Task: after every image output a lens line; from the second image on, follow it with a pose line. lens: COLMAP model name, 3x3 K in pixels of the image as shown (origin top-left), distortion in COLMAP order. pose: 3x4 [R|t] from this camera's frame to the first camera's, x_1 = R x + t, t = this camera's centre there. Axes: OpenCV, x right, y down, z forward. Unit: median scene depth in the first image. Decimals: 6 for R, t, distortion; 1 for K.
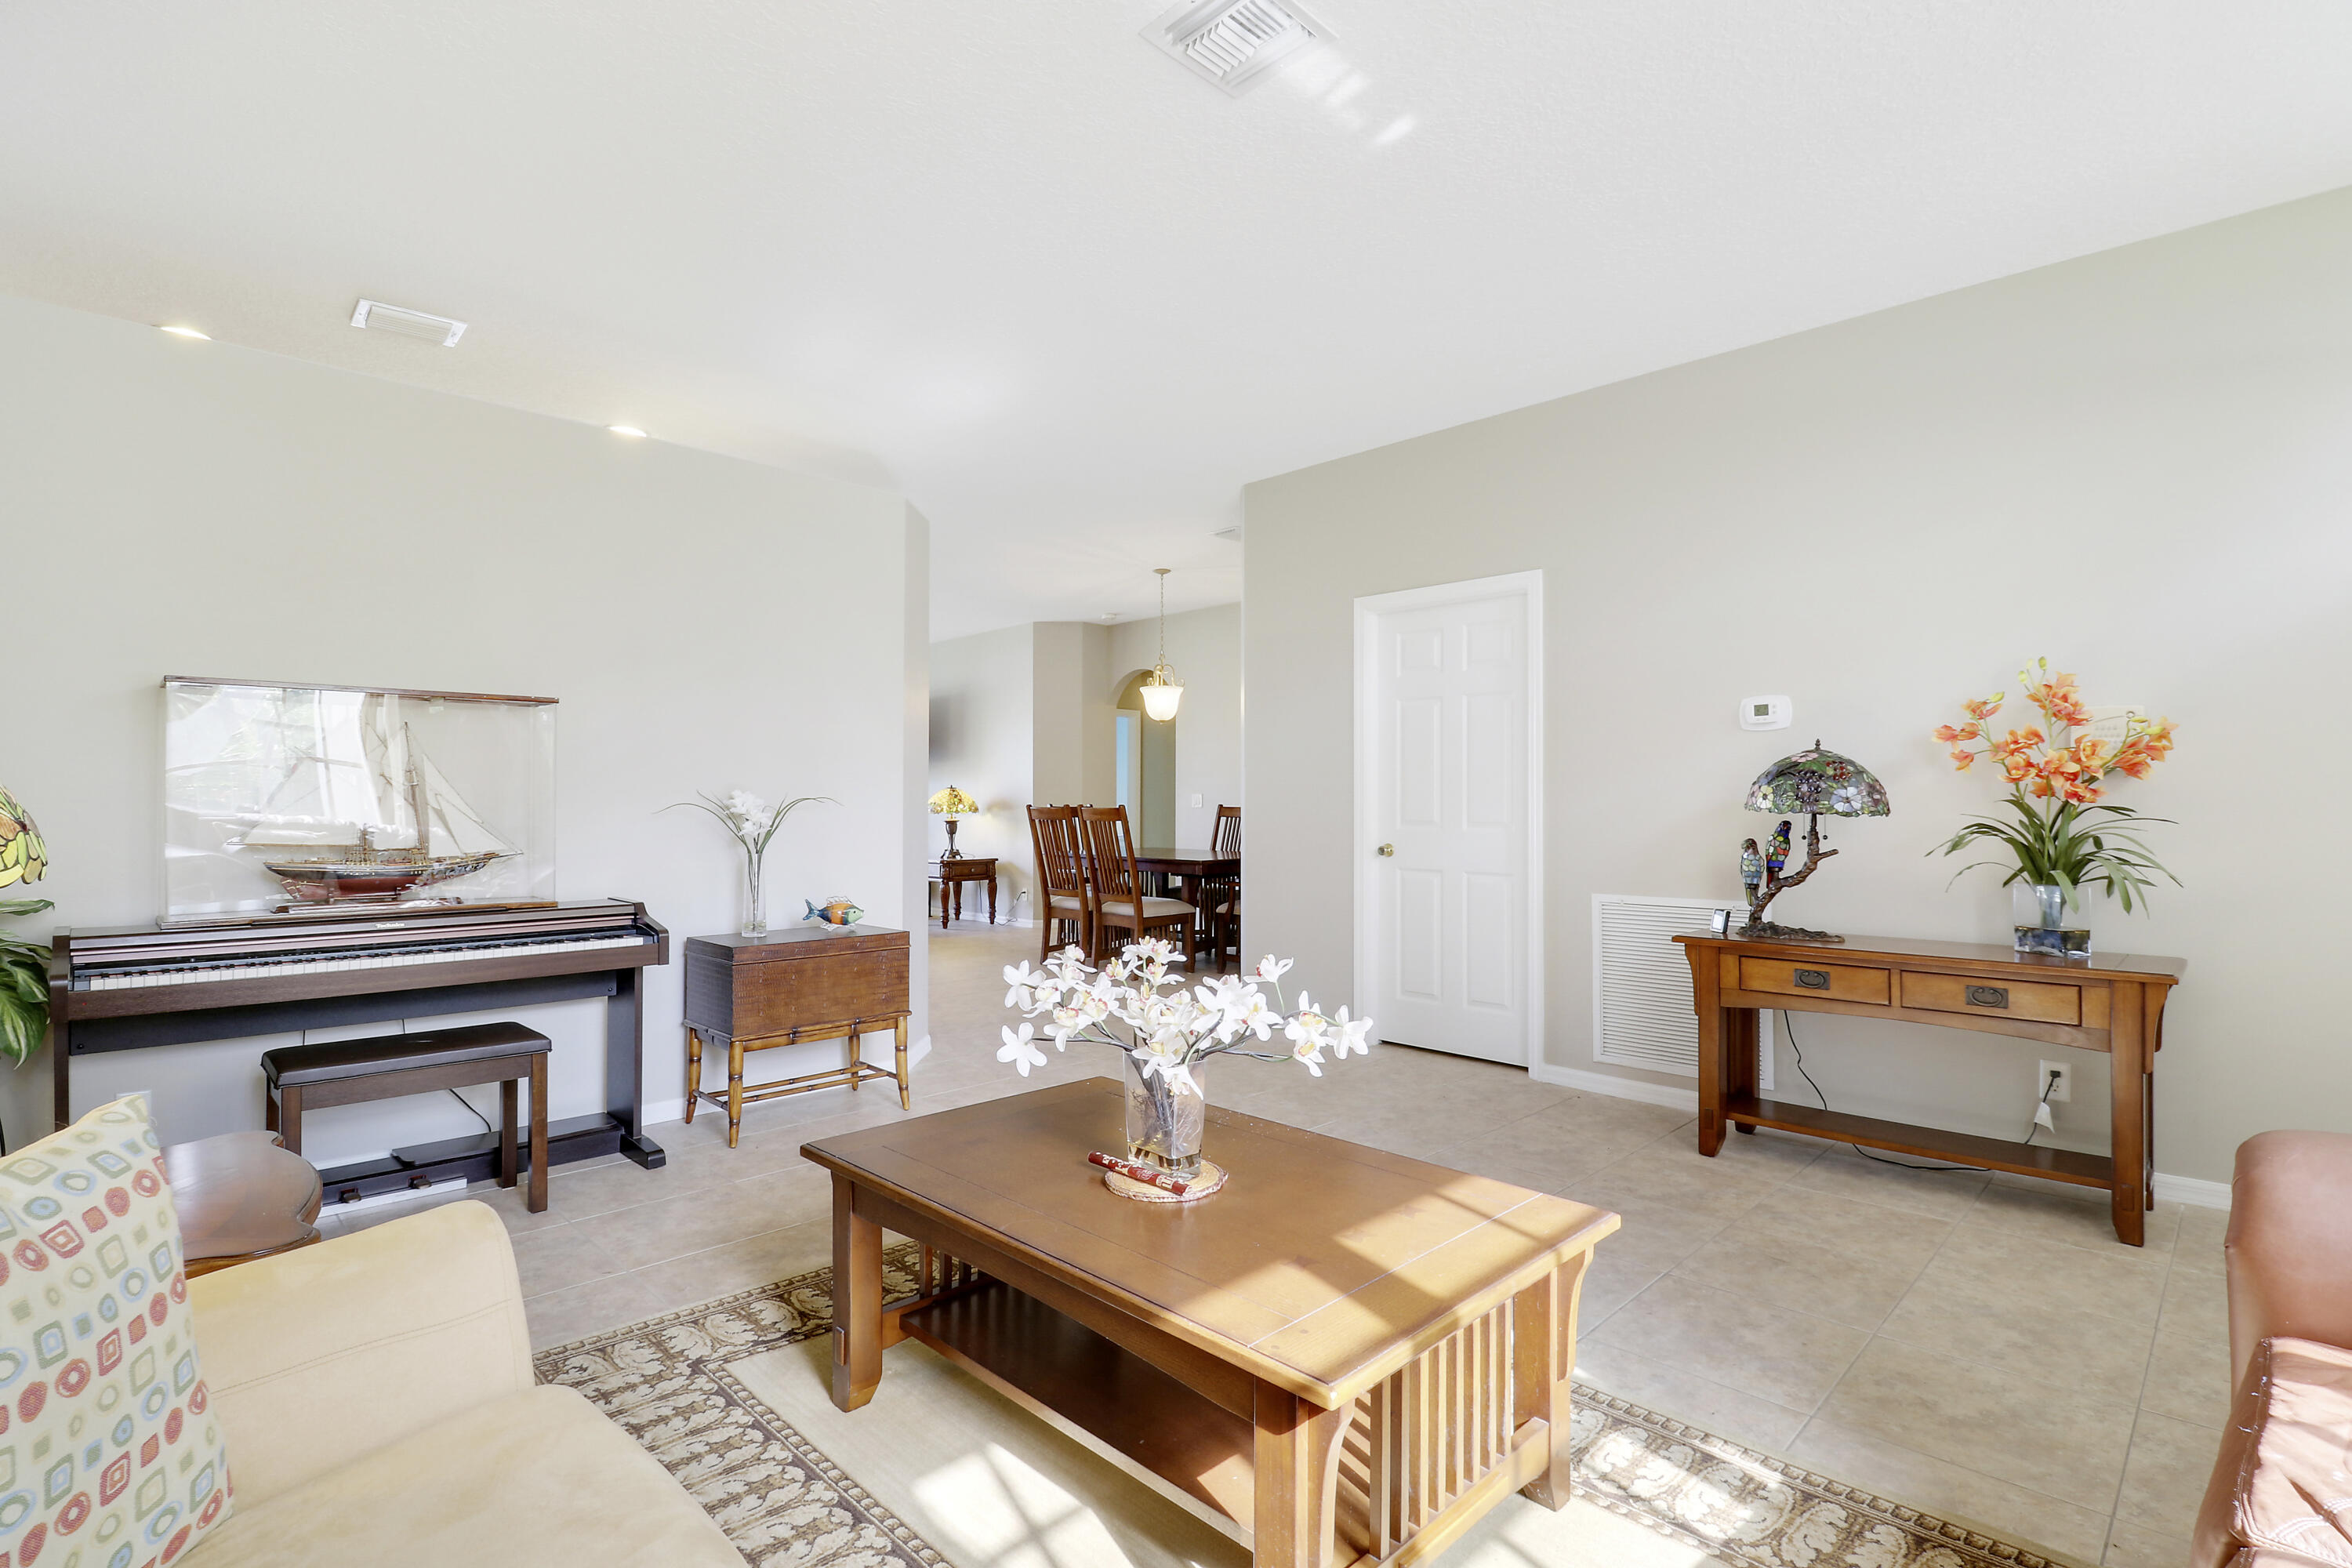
lens RADIAL K [[1102.1, 0, 1193.0], [0, 1102.1, 822.7], [0, 0, 1]] dist [0.003562, 0.000012]
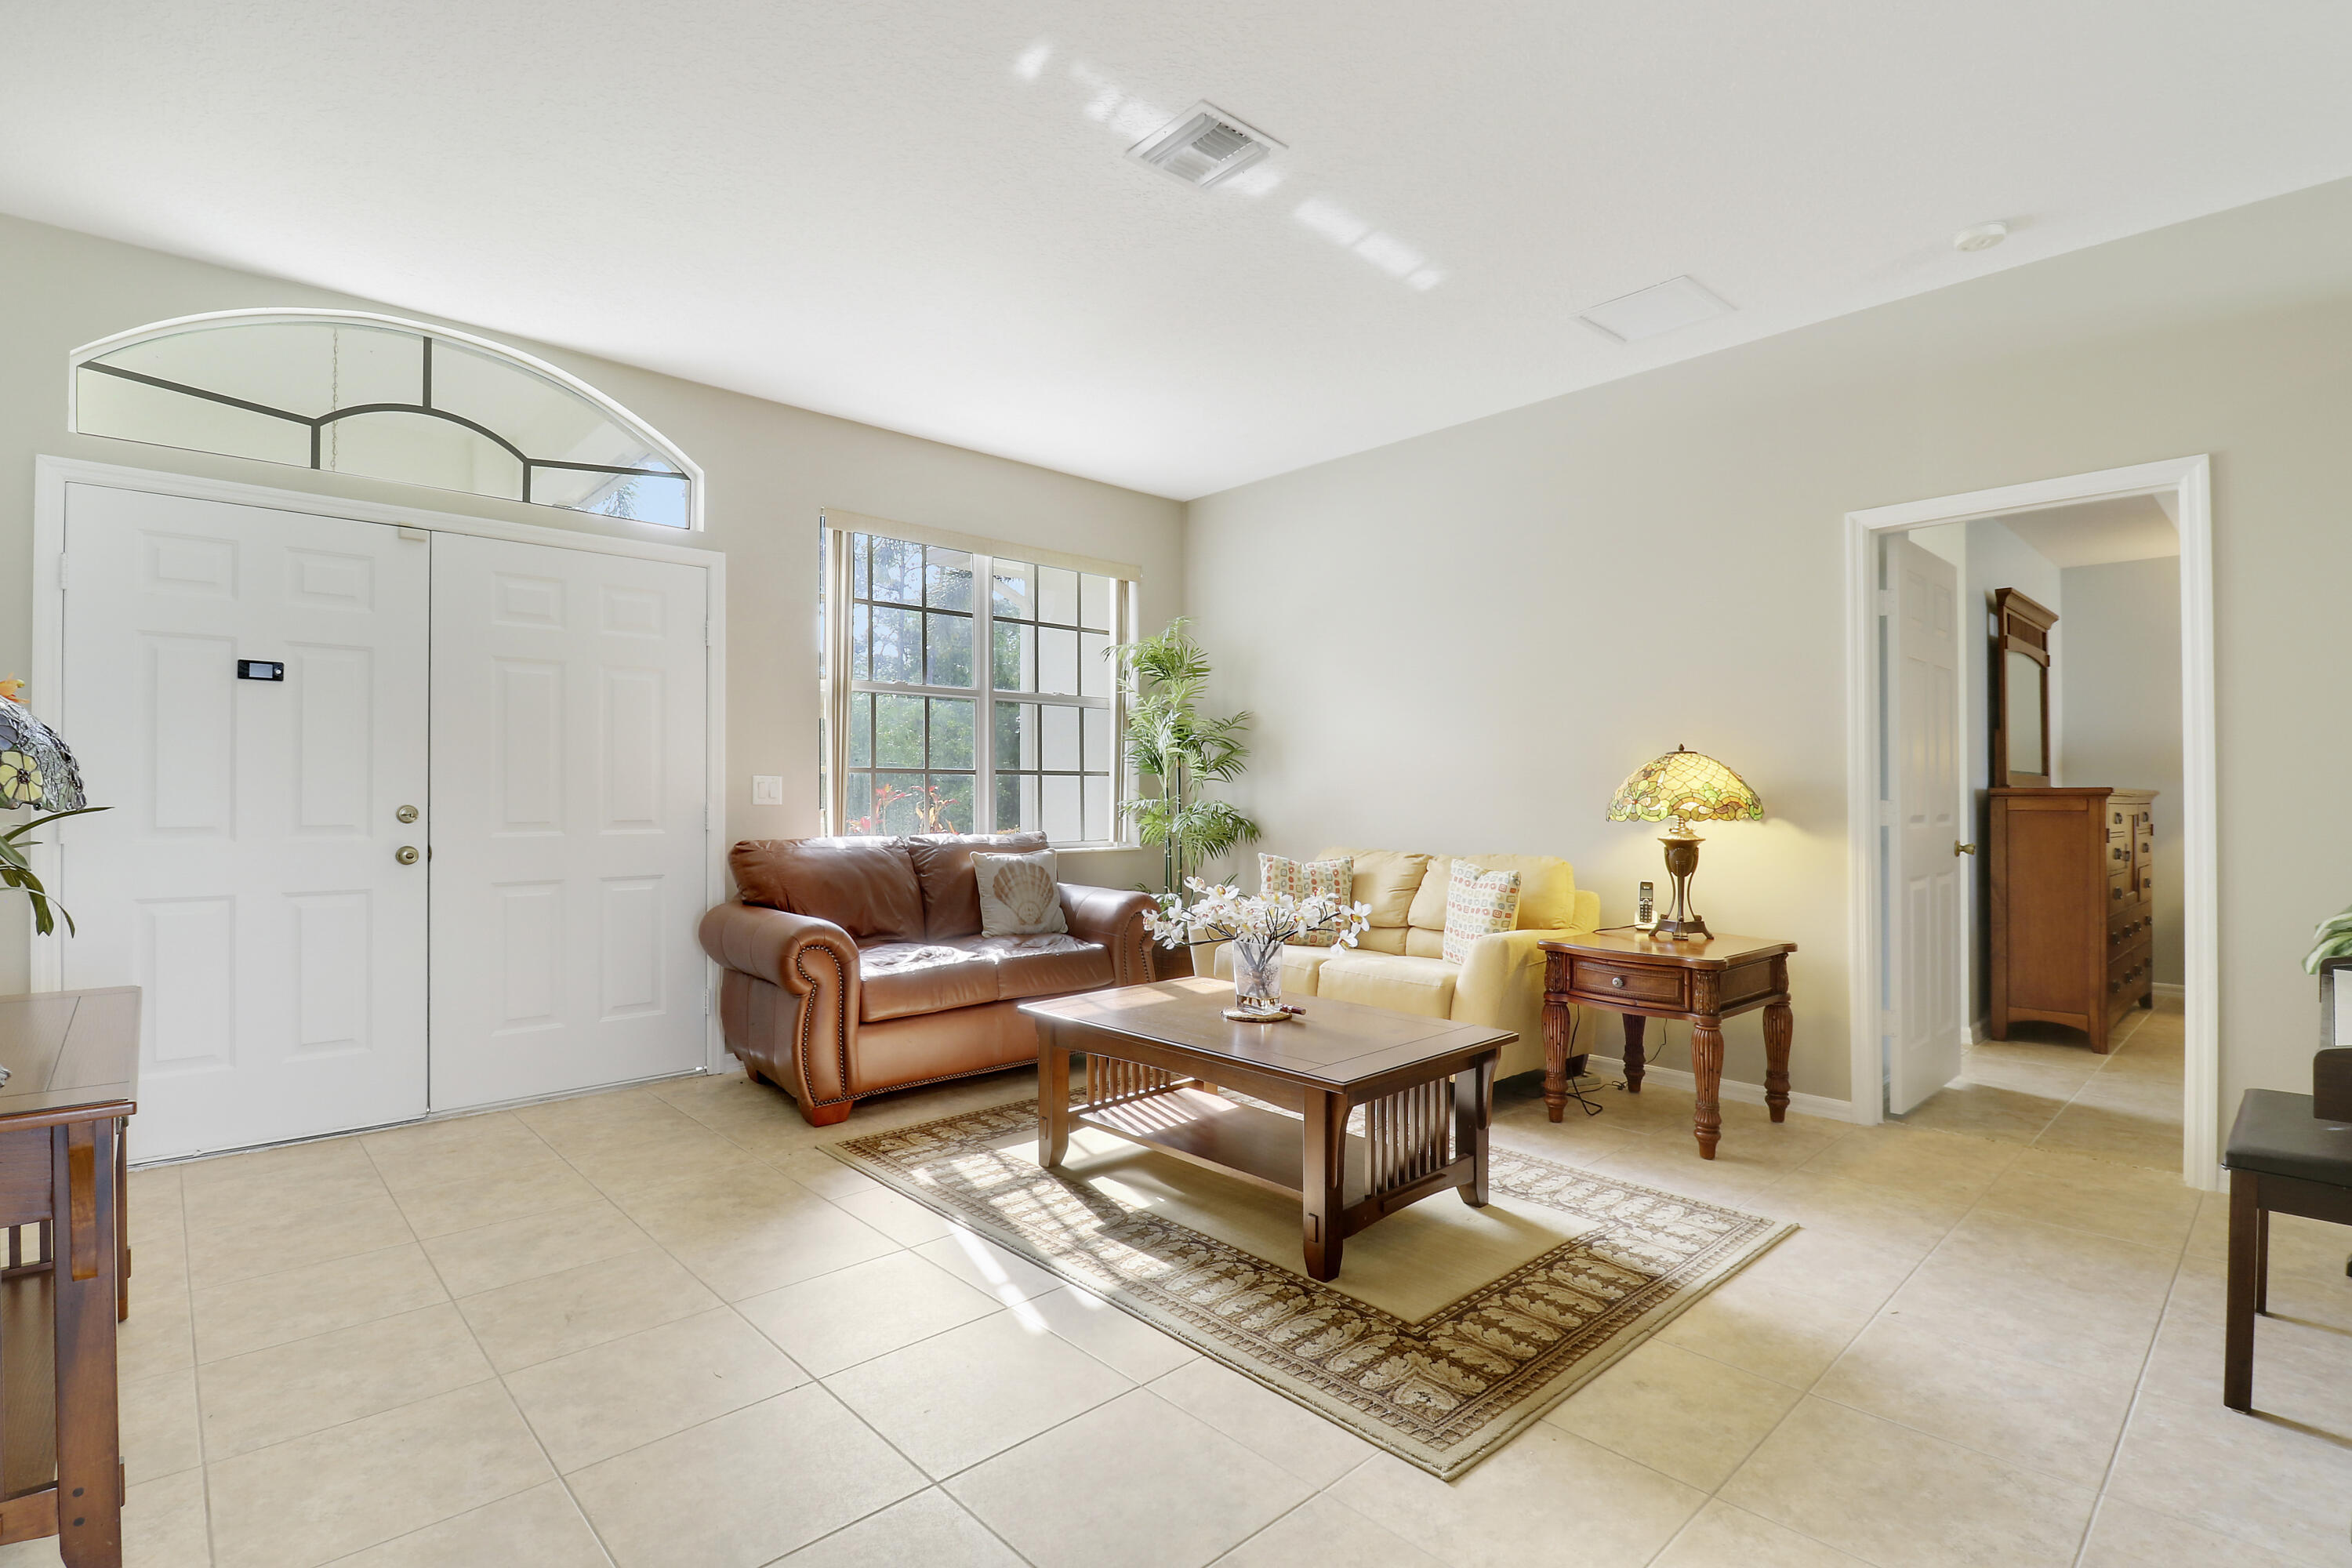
lens RADIAL K [[1090.0, 0, 1191.3], [0, 1090.0, 786.2], [0, 0, 1]] dist [0.012569, -0.009494]
pose [[-0.999364, -0.000215, 0.035652, 0.014534], [0.000119, 0.999956, 0.009373, -0.036312], [-0.035652, 0.009372, -0.999320, 2.227731]]
